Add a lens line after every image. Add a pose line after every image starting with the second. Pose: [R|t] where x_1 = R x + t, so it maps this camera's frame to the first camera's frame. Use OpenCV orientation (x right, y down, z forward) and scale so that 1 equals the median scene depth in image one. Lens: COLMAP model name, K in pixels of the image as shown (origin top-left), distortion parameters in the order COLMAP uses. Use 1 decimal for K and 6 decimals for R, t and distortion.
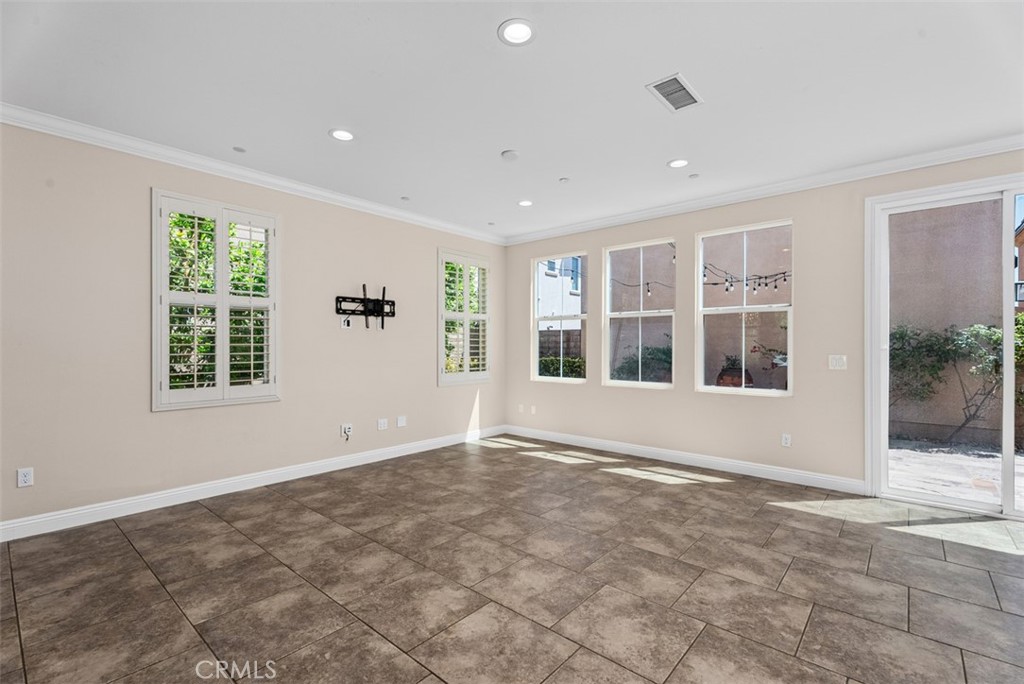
lens RADIAL K [[459.6, 0, 508.9], [0, 459.6, 343.5], [0, 0, 1]] dist [0.004619, -0.001867]
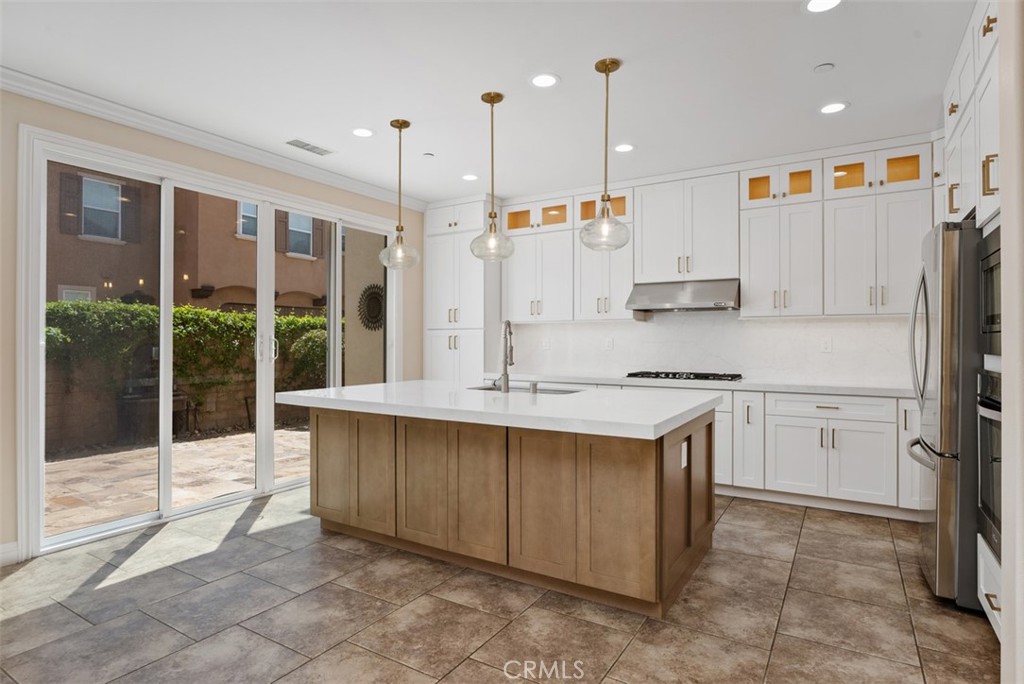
lens RADIAL K [[550.7, 0, 512.7], [0, 550.7, 333.8], [0, 0, 1]] dist [-0.010428, 0.000983]
pose [[-0.162968, 0.006853, 0.986608, -0.155384], [-0.005673, 0.999953, -0.007883, -0.003695], [-0.986615, -0.006882, -0.162921, 0.468257]]
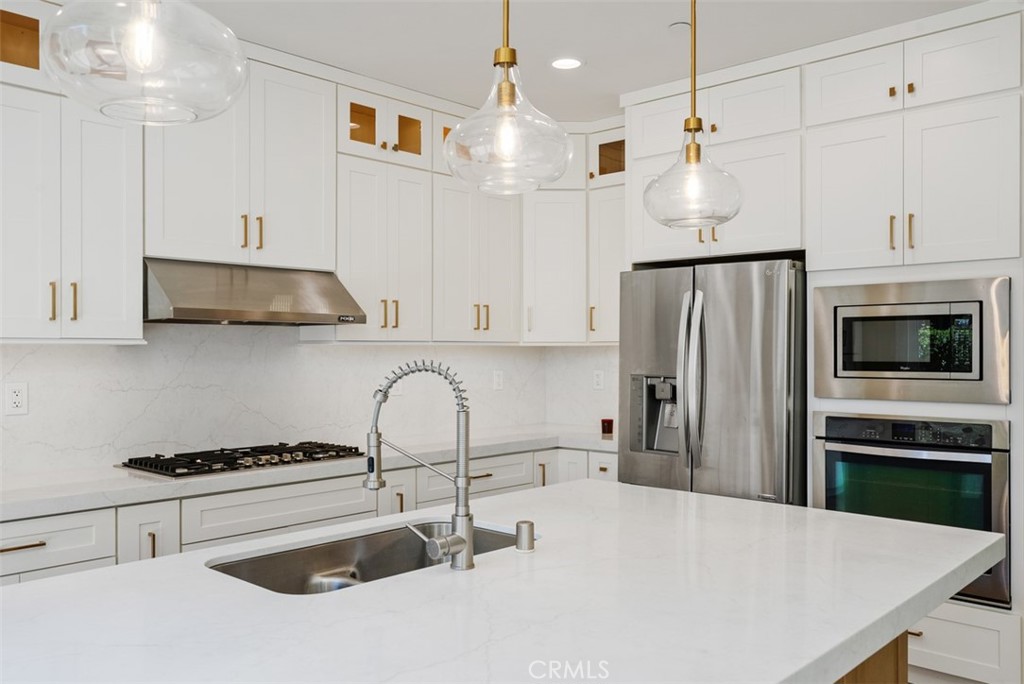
lens RADIAL K [[838.7, 0, 509.2], [0, 838.7, 351.9], [0, 0, 1]] dist [-0.002728, 0.013870]
pose [[-0.999421, -0.002352, 0.033942, 0.818710], [-0.002452, 0.999993, -0.002906, -0.041634], [-0.033935, -0.002988, -0.999420, 0.864875]]
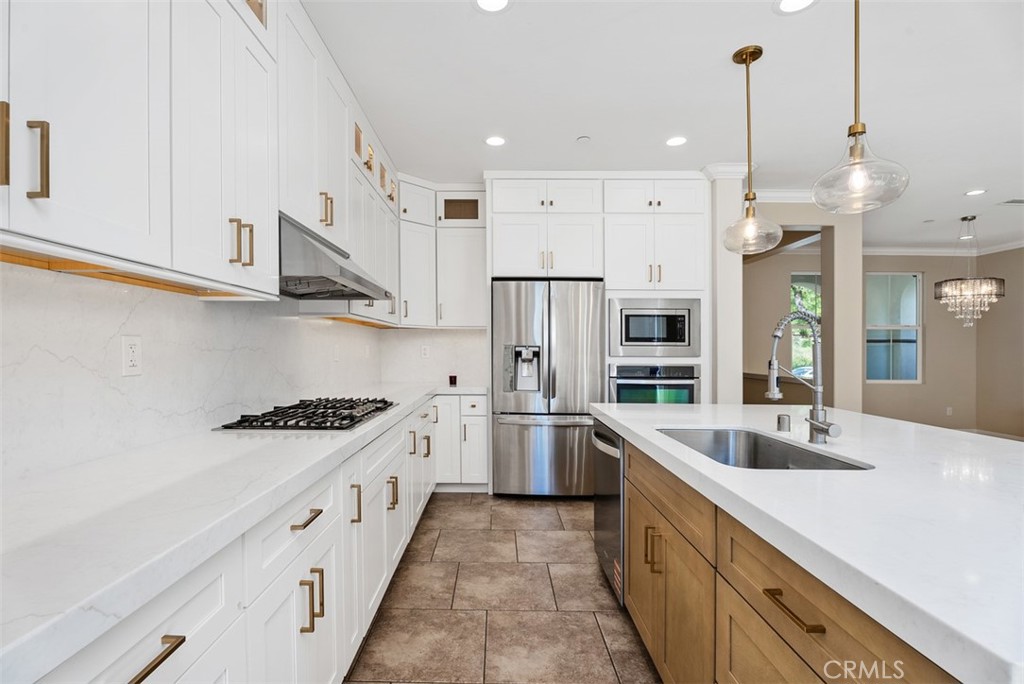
lens RADIAL K [[479.3, 0, 497.4], [0, 479.3, 350.7], [0, 0, 1]] dist [-0.019044, 0.000398]
pose [[-0.766265, -0.005943, -0.642498, 1.436297], [-0.005704, 0.999981, -0.002447, 0.004735], [0.642500, 0.001790, -0.766284, 0.482209]]
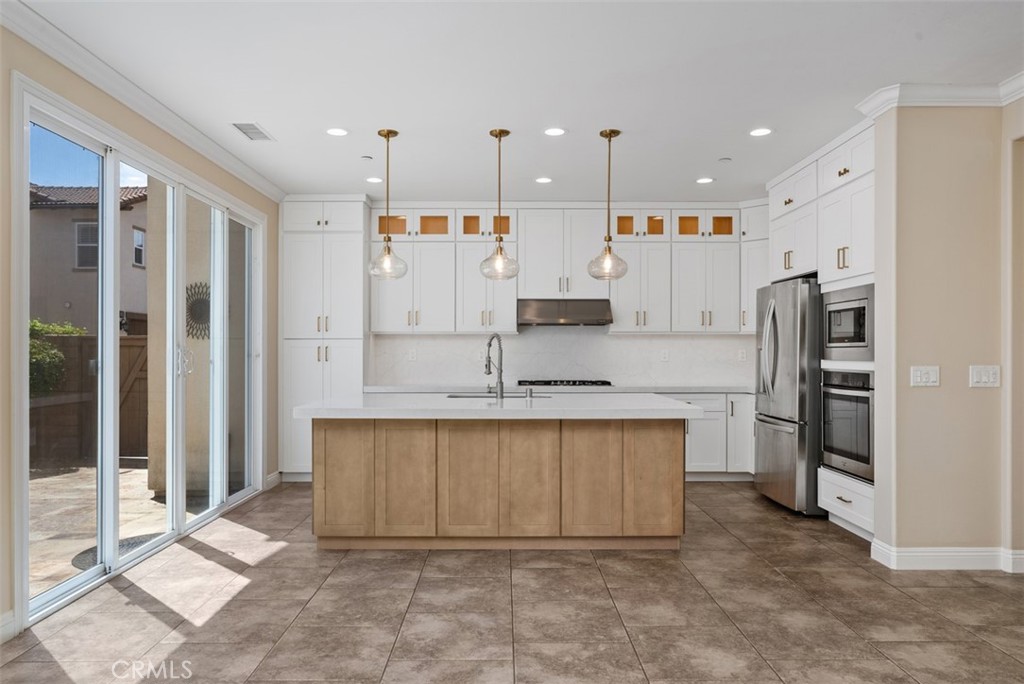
lens RADIAL K [[676.5, 0, 512.0], [0, 676.5, 349.7], [0, 0, 1]] dist [-0.018043, 0.021805]
pose [[-0.664233, -0.001141, 0.747525, -0.201000], [-0.006915, 0.999965, -0.004619, 0.003507], [-0.747494, -0.008237, -0.664218, 1.230335]]
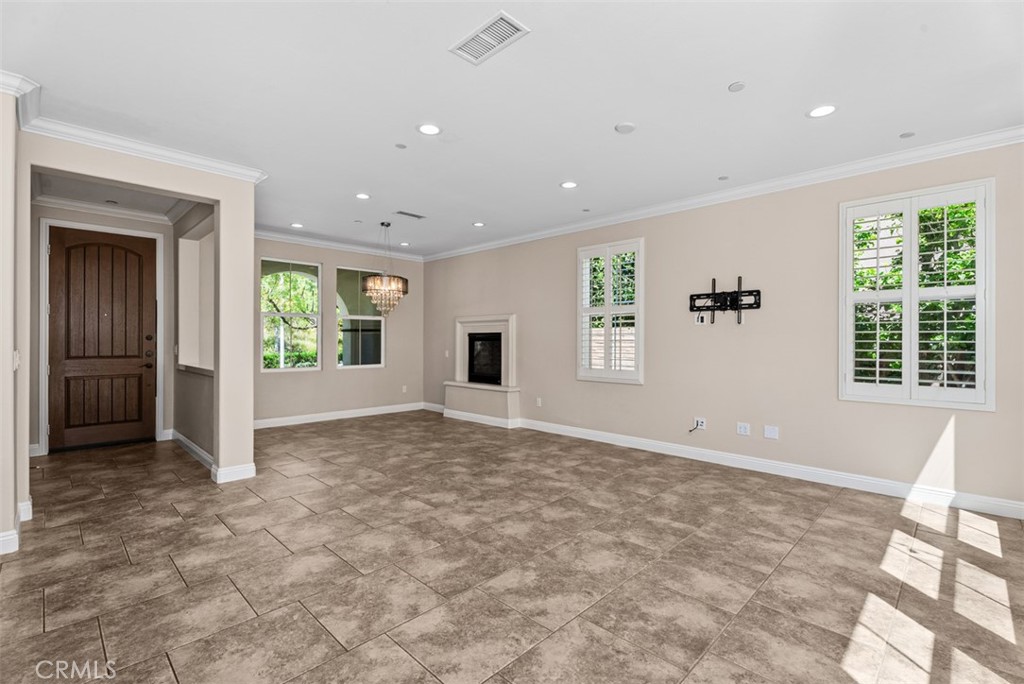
lens RADIAL K [[459.6, 0, 508.9], [0, 459.6, 337.9], [0, 0, 1]] dist [0.004619, -0.001867]
pose [[-0.067836, -0.009030, -0.997656, 0.966920], [0.001397, 0.999957, -0.009146, 0.007459], [0.997696, -0.002015, -0.067820, 0.885068]]
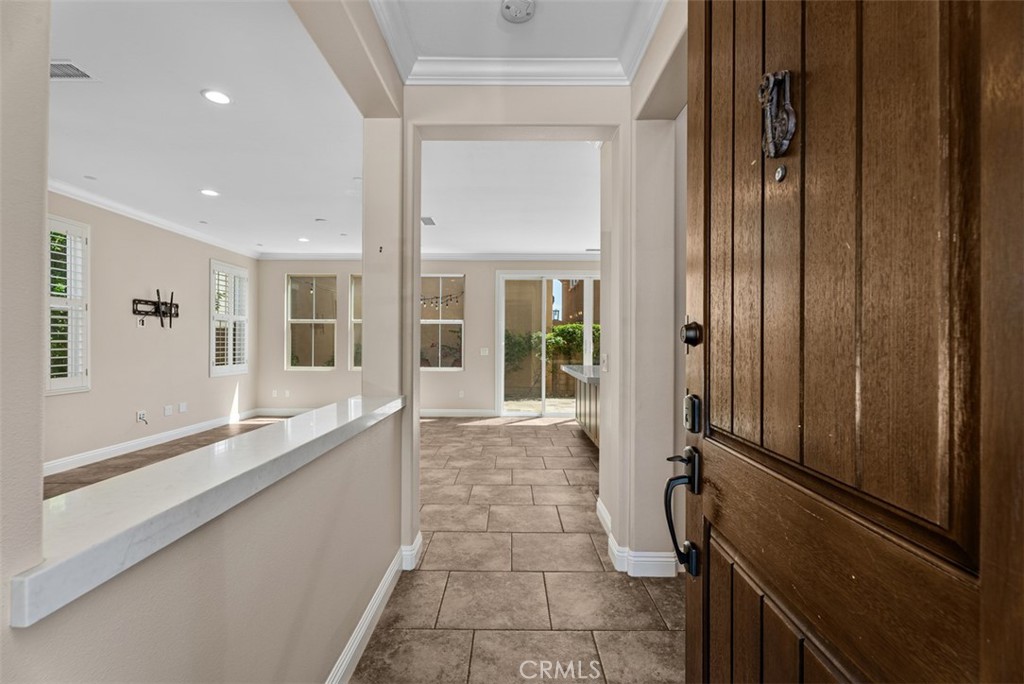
lens RADIAL K [[459.6, 0, 514.0], [0, 459.6, 339.8], [0, 0, 1]] dist [0.004619, -0.001867]
pose [[0.750877, 0.005694, 0.660417, -0.569883], [-0.004233, 0.999984, -0.003809, -0.001667], [-0.660428, 0.000065, 0.750889, -0.649574]]
